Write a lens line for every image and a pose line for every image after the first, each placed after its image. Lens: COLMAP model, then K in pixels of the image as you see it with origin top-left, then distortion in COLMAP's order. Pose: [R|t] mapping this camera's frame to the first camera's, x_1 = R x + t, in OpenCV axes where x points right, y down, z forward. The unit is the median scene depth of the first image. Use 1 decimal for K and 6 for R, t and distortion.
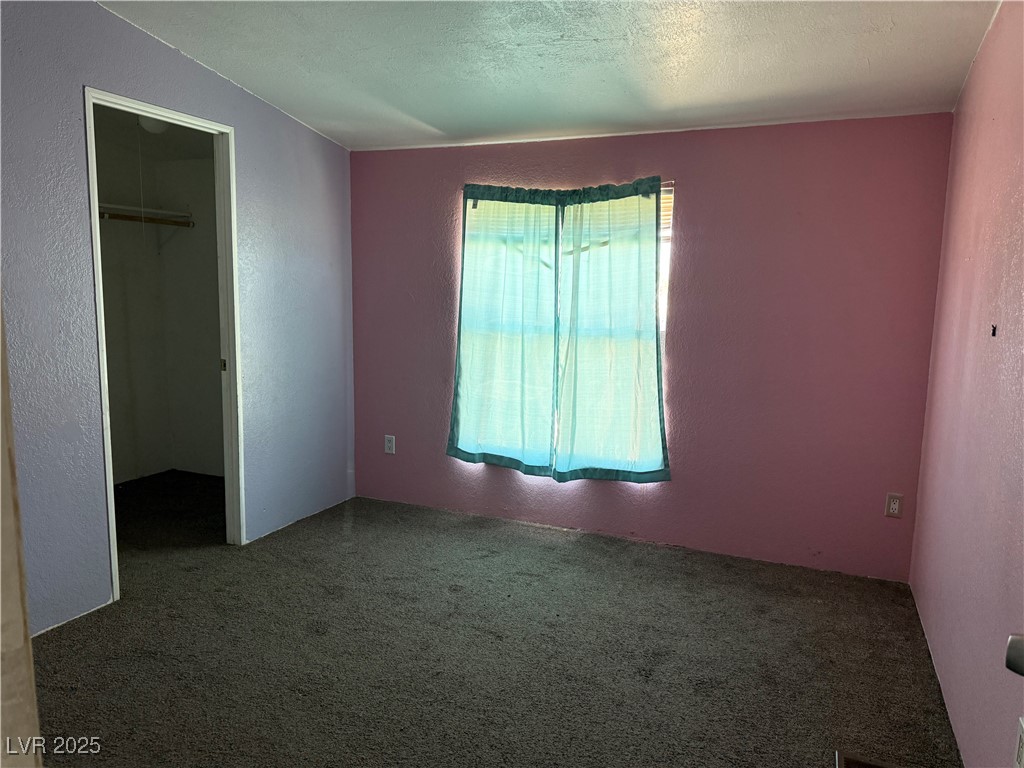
lens RADIAL K [[723.0, 0, 511.9], [0, 723.0, 385.5], [0, 0, 1]] dist [0.074919, -0.088164]
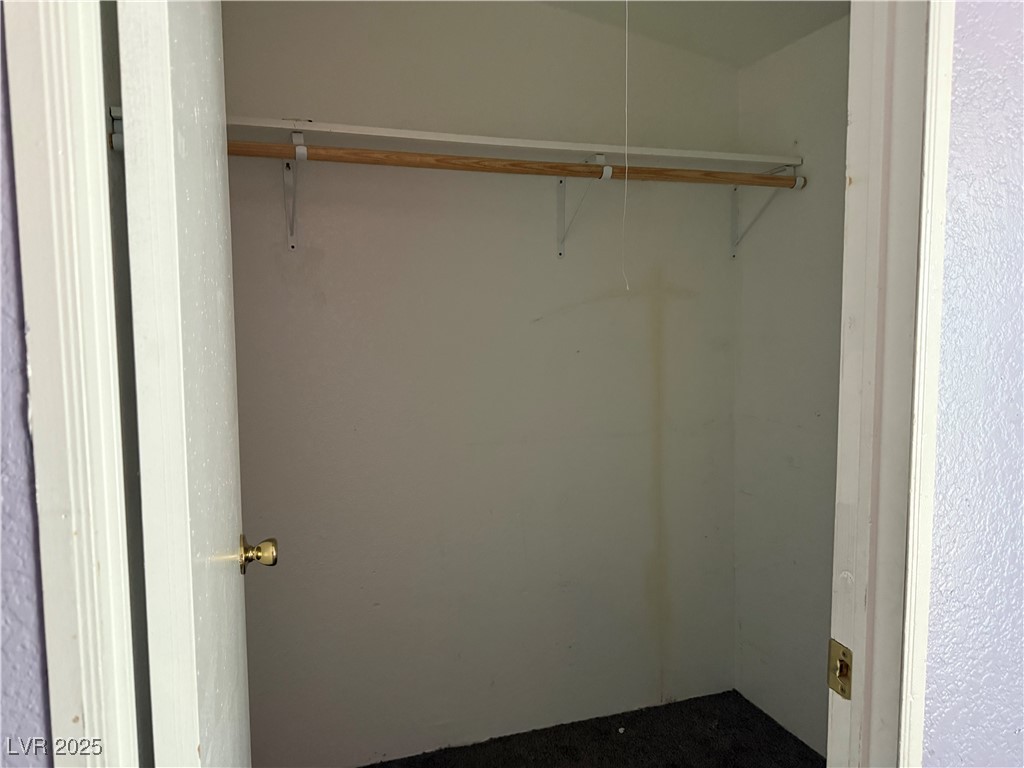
lens RADIAL K [[723.0, 0, 511.1], [0, 723.0, 385.6], [0, 0, 1]] dist [0.074919, -0.088164]
pose [[0.679689, 0.038764, -0.732475, -0.302489], [-0.075662, 0.996981, -0.017447, -0.102413], [0.729588, 0.067279, 0.680570, 0.768290]]
